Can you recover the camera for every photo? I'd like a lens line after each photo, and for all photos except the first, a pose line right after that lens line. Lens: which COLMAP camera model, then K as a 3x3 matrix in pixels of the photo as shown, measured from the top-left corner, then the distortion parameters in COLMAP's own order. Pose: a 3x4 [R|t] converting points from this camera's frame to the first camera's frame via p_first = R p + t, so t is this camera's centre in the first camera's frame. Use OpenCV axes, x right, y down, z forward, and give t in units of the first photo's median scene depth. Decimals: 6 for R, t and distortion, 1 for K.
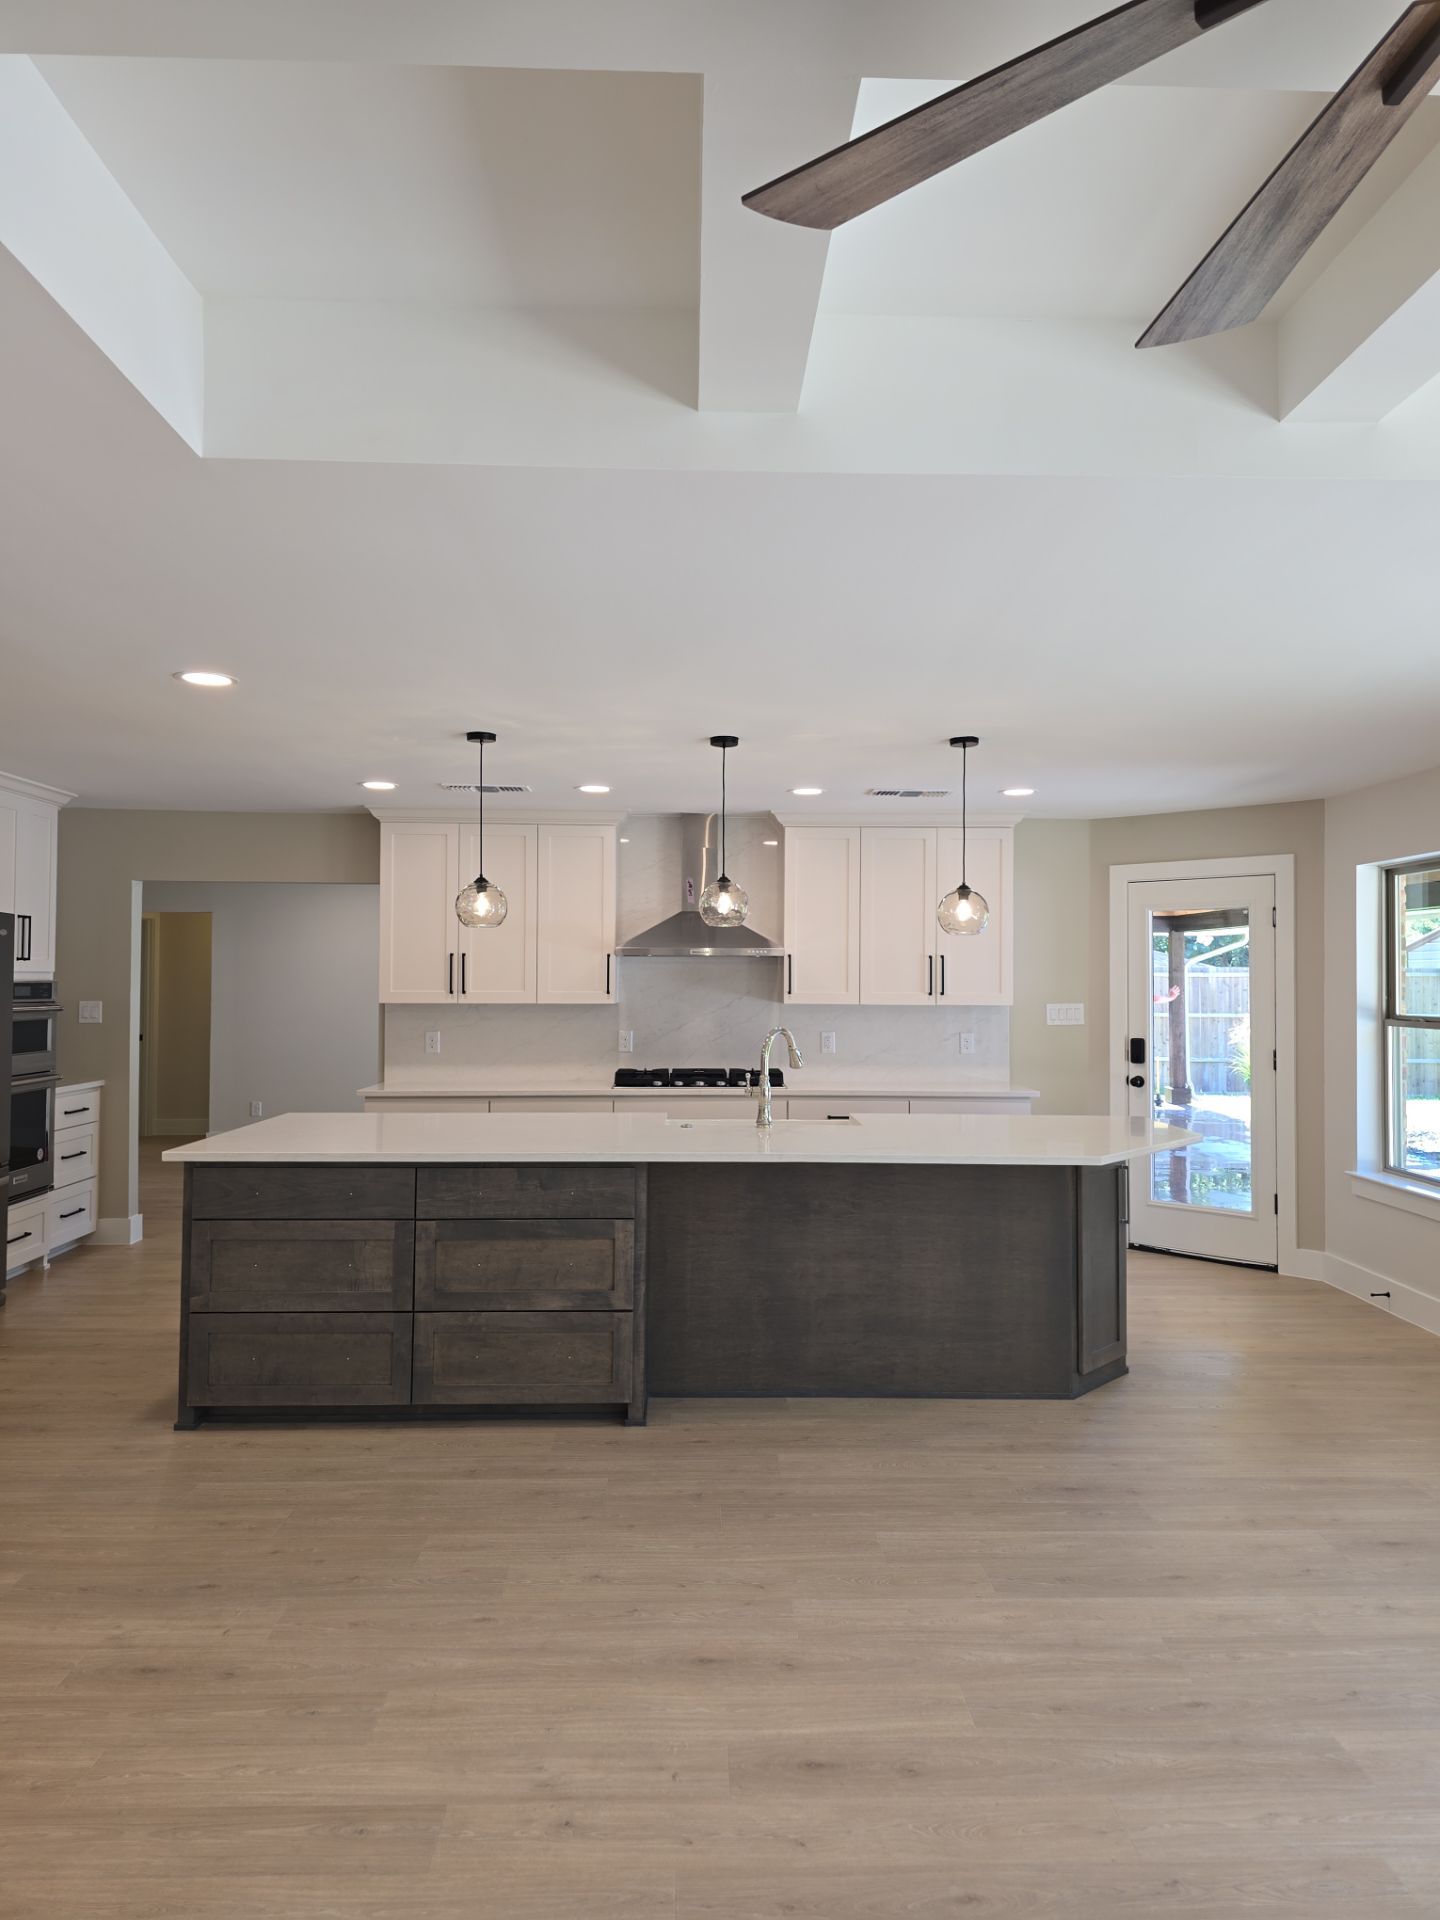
lens RADIAL K [[1290.9, 0, 732.0], [0, 1290.9, 950.5], [0, 0, 1]] dist [0.052680, -0.047800]
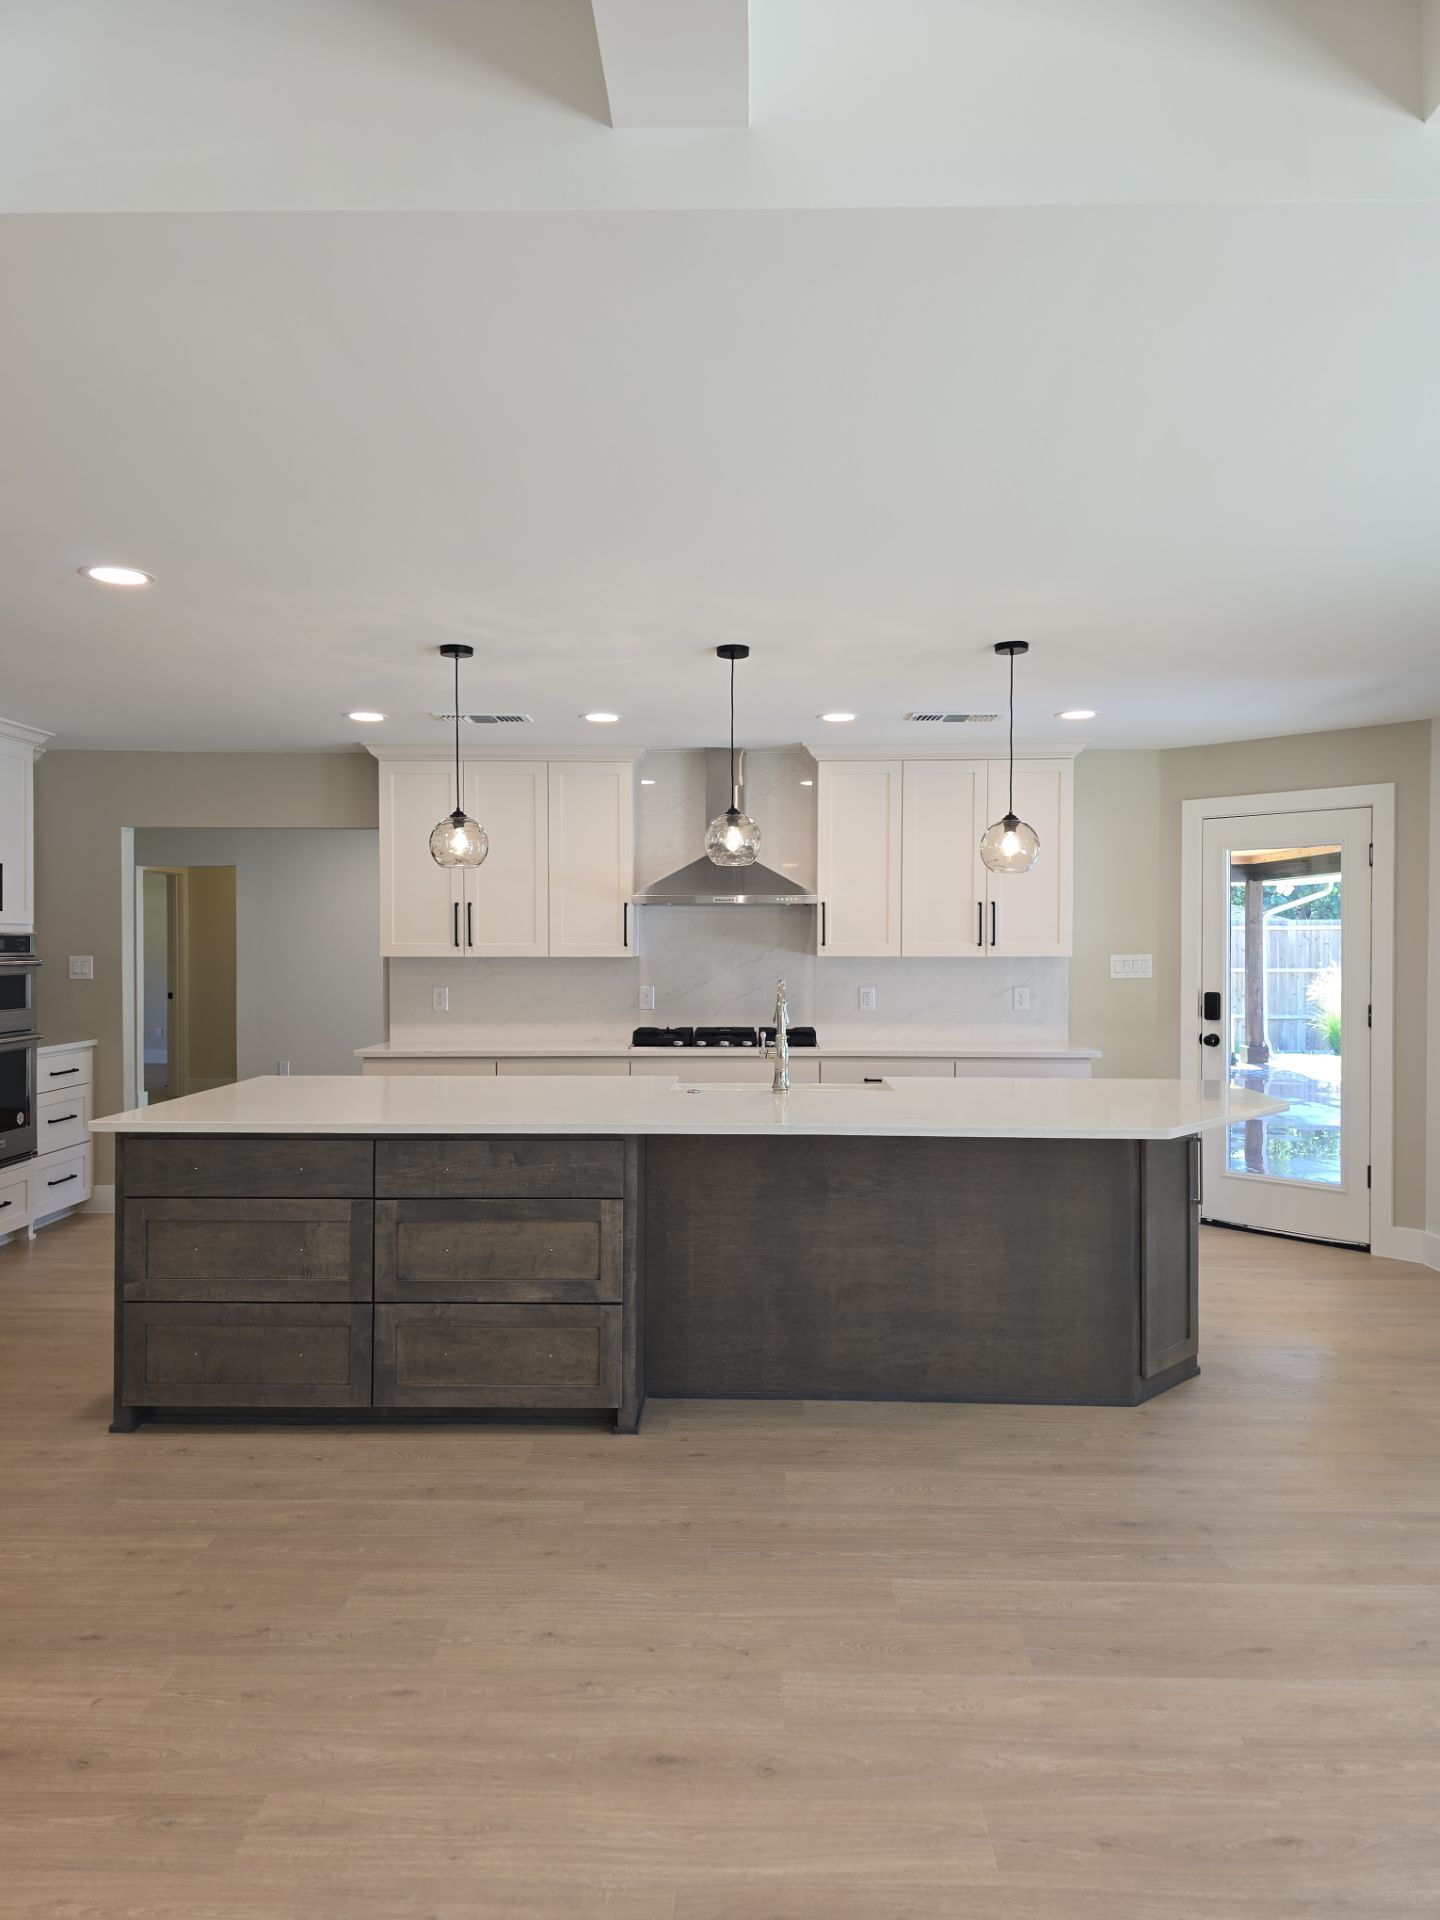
lens RADIAL K [[1290.9, 0, 732.3], [0, 1290.9, 951.7], [0, 0, 1]] dist [0.052680, -0.047800]
pose [[0.998733, -0.004231, -0.050145, 0.038895], [0.005869, 0.999452, 0.032569, 0.012344], [0.049980, -0.032822, 0.998211, 0.130074]]
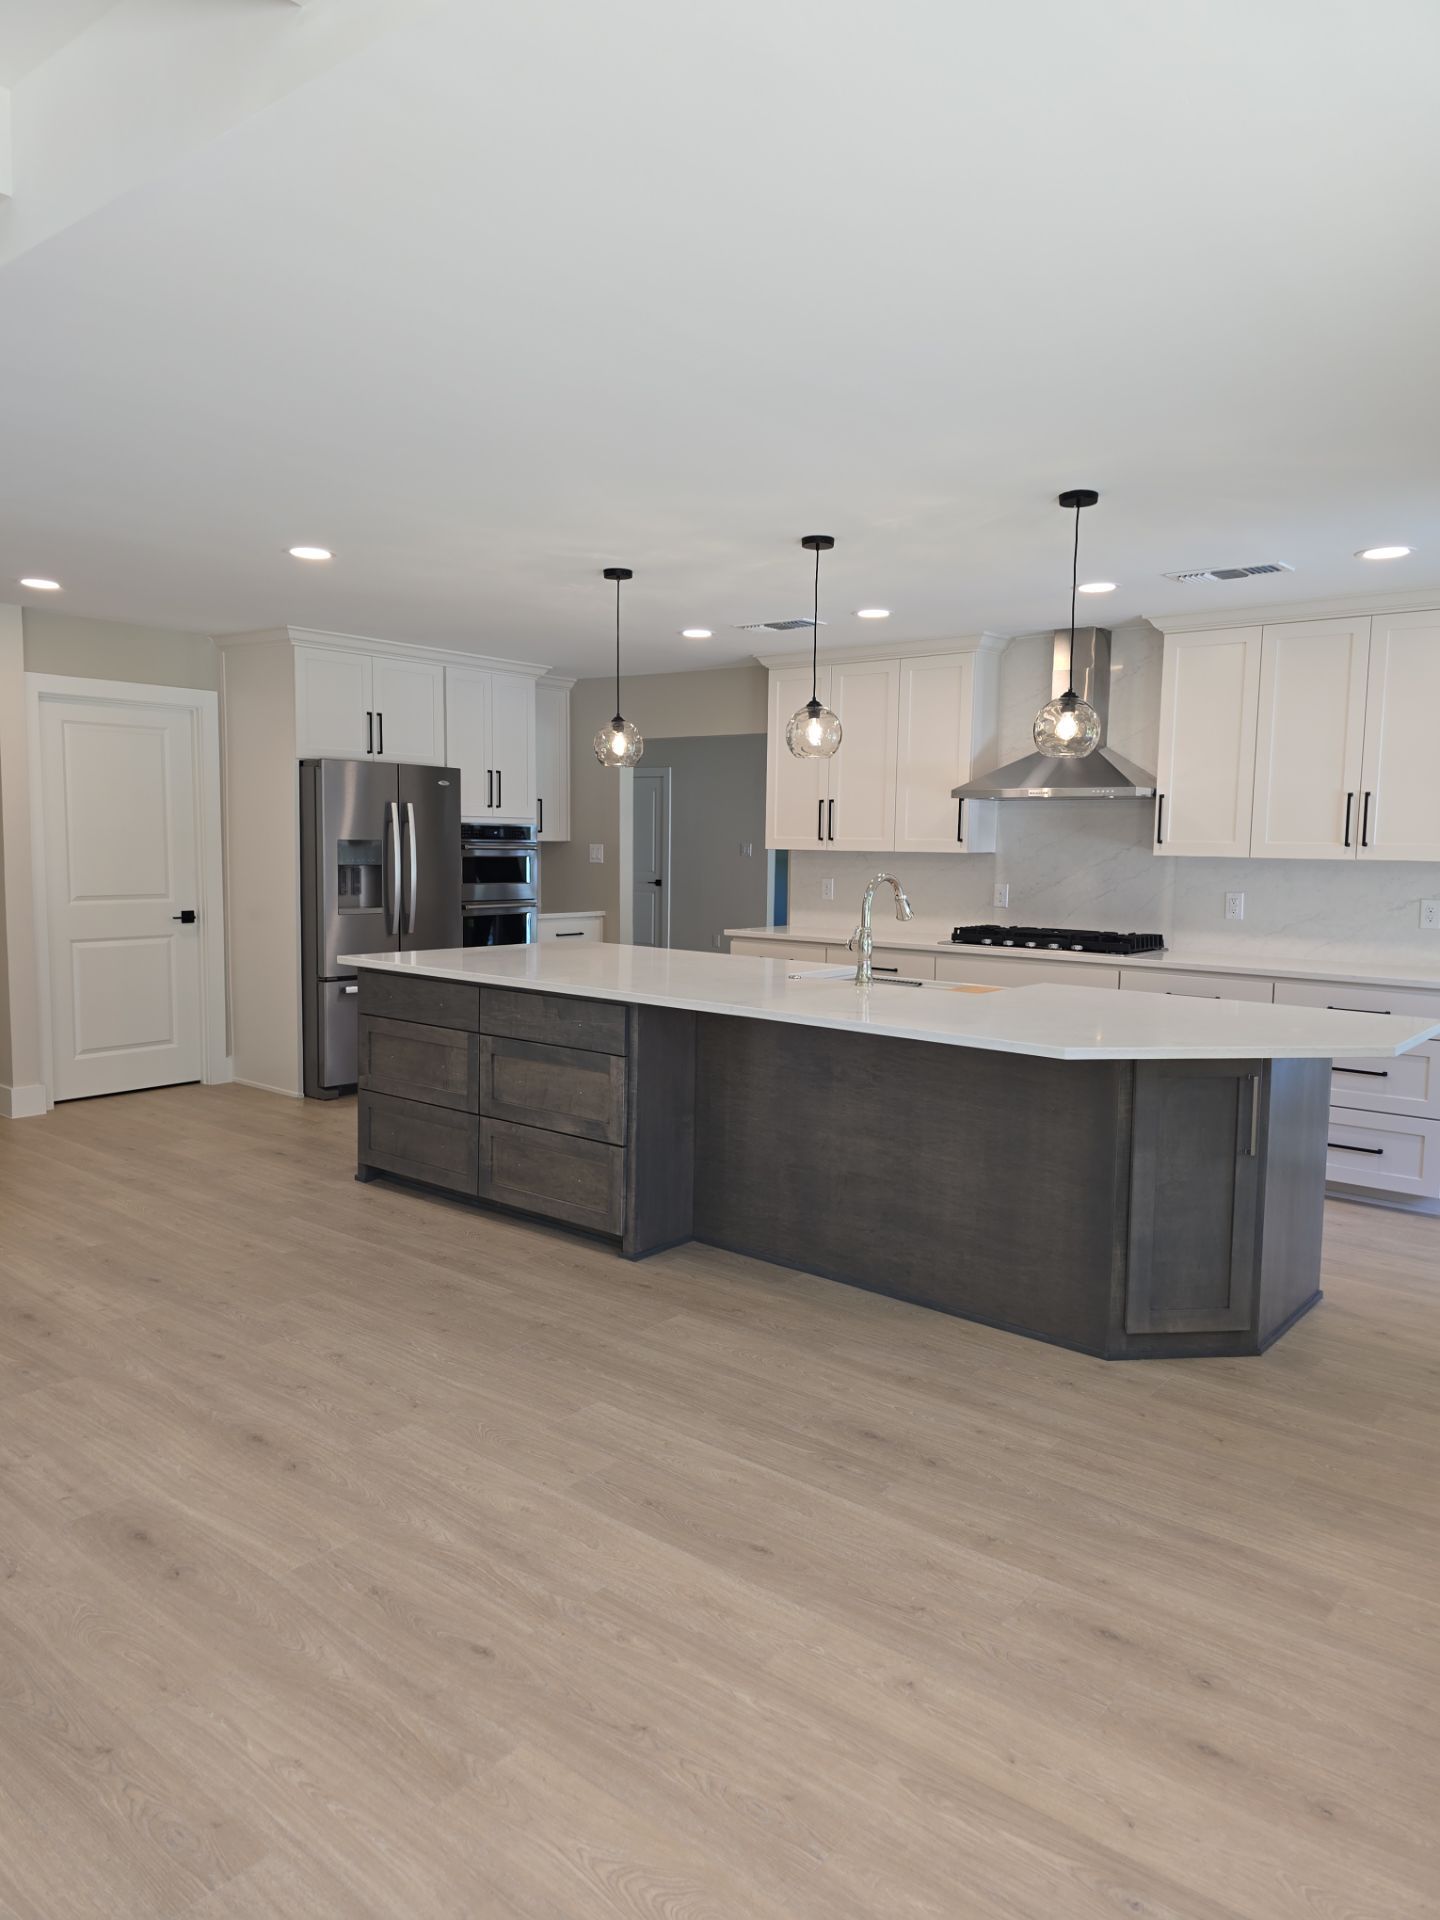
lens RADIAL K [[1290.9, 0, 733.5], [0, 1290.9, 956.7], [0, 0, 1]] dist [0.052680, -0.047800]
pose [[0.759107, 0.066541, -0.647556, 0.572024], [0.003882, 0.994282, 0.106720, 0.024397], [0.650954, -0.083525, 0.754508, 0.292964]]
